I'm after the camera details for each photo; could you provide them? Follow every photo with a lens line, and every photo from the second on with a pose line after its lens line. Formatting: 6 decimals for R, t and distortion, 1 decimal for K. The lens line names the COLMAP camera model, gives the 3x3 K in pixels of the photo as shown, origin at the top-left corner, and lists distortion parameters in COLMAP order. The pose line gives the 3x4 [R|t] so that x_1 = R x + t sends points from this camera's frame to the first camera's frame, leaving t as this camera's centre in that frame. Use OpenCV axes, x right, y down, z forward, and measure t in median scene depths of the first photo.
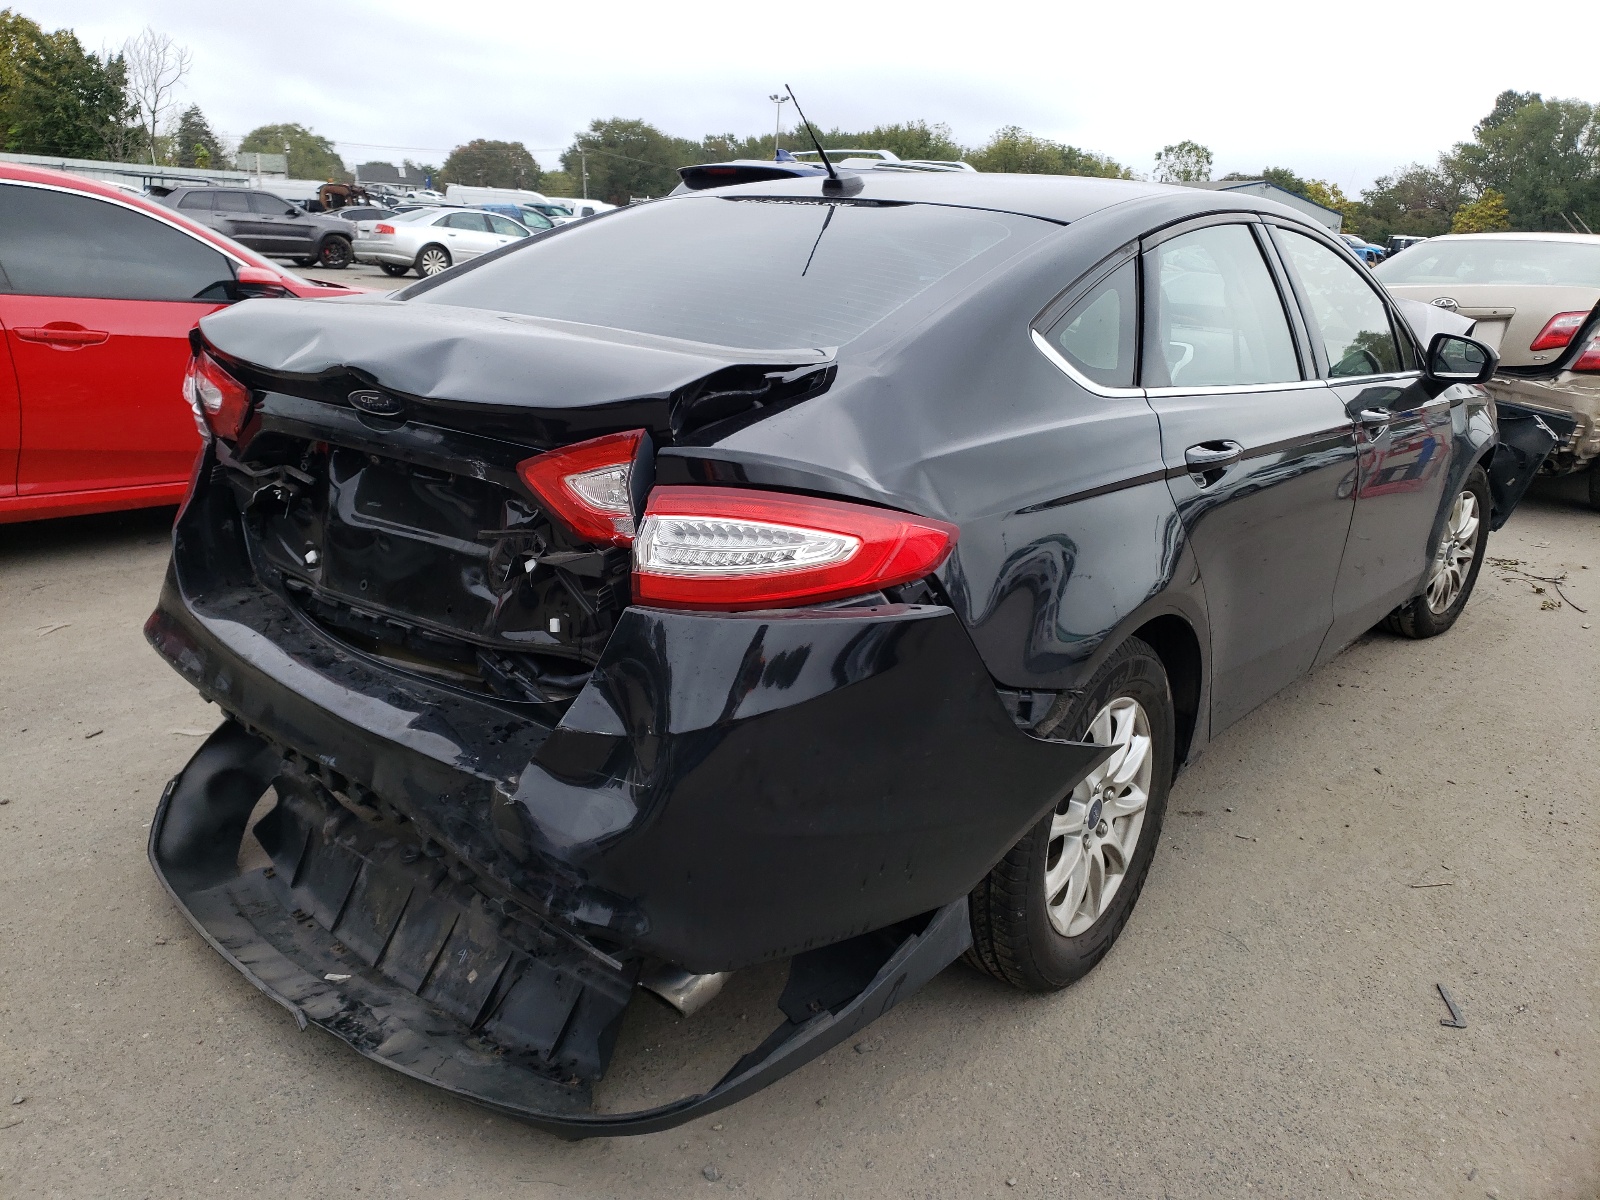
lens RADIAL K [[1224.4, 0, 800.0], [0, 1224.4, 600.0], [0, 0, 1]] dist [-0.022239, -0.001252]
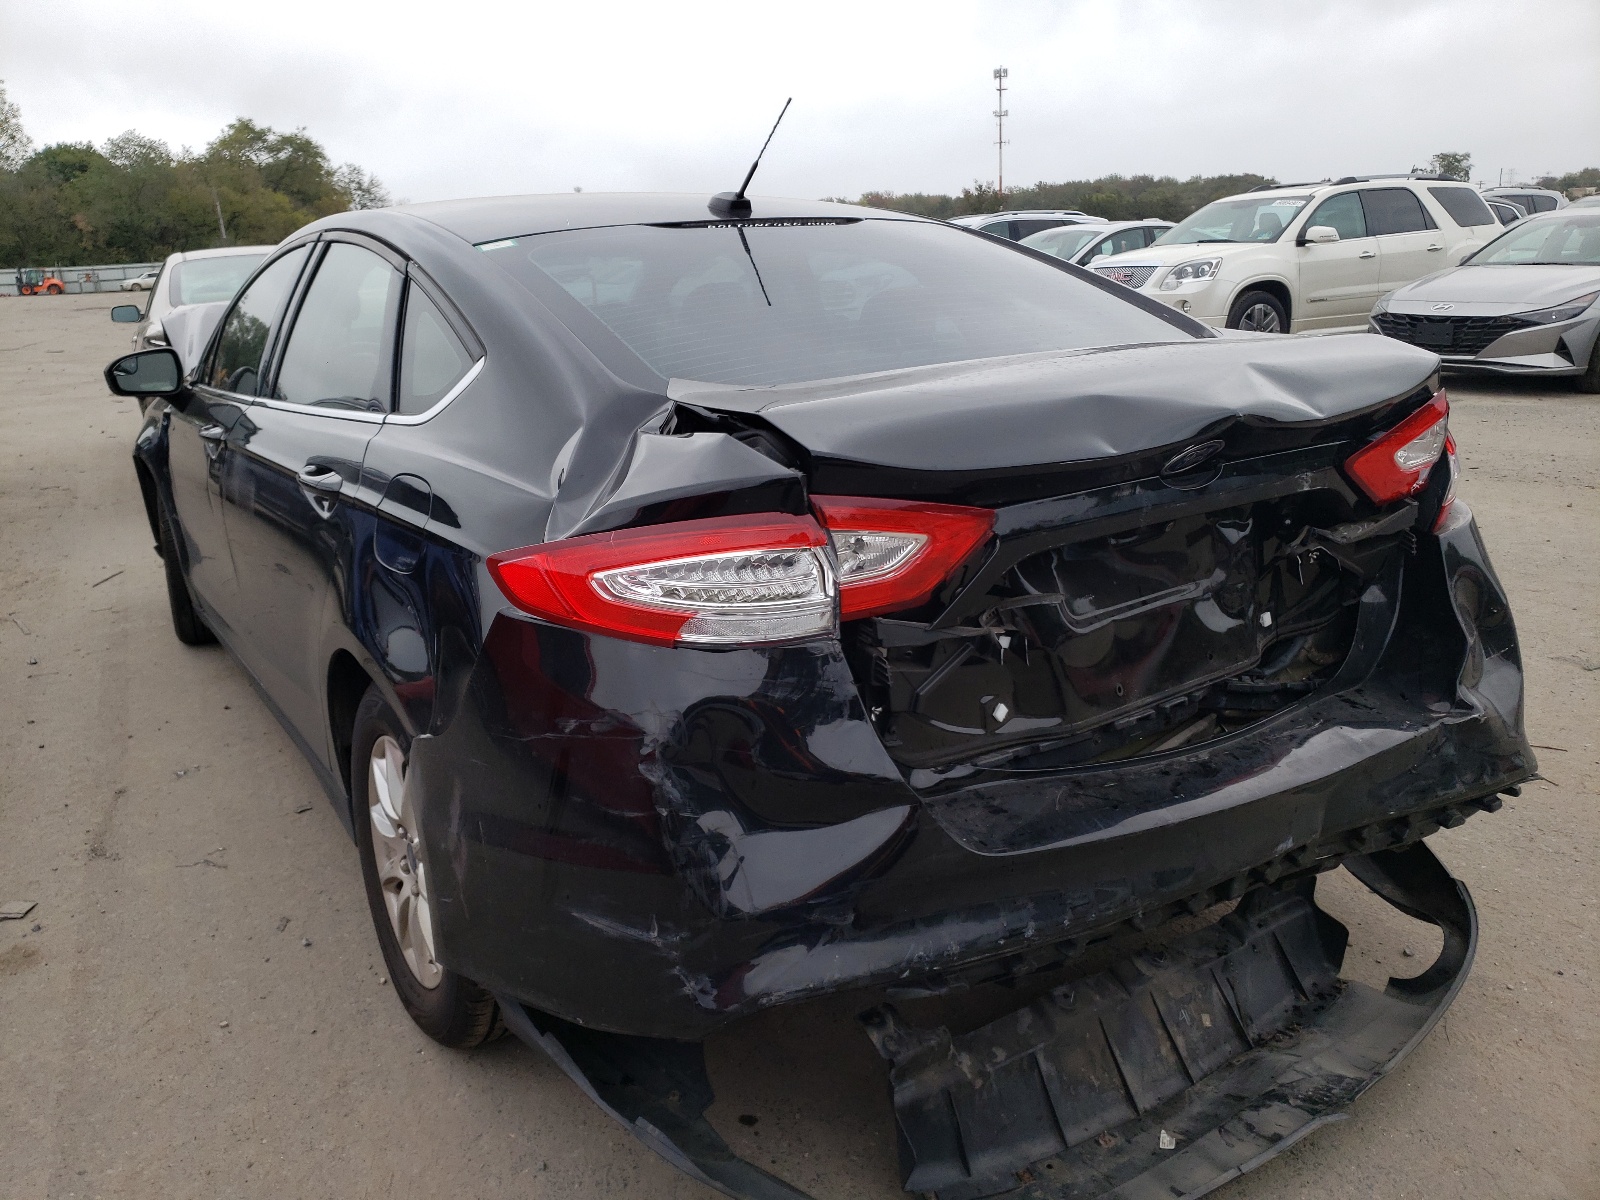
lens RADIAL K [[1182.0, 0, 800.0], [0, 1182.0, 600.0], [0, 0, 1]] dist [0.002923, -0.001342]
pose [[0.373582, -0.352255, 0.858110, -1.075136], [0.353021, 0.909467, 0.219649, -0.313897], [-0.857795, 0.220874, 0.464114, 0.766735]]
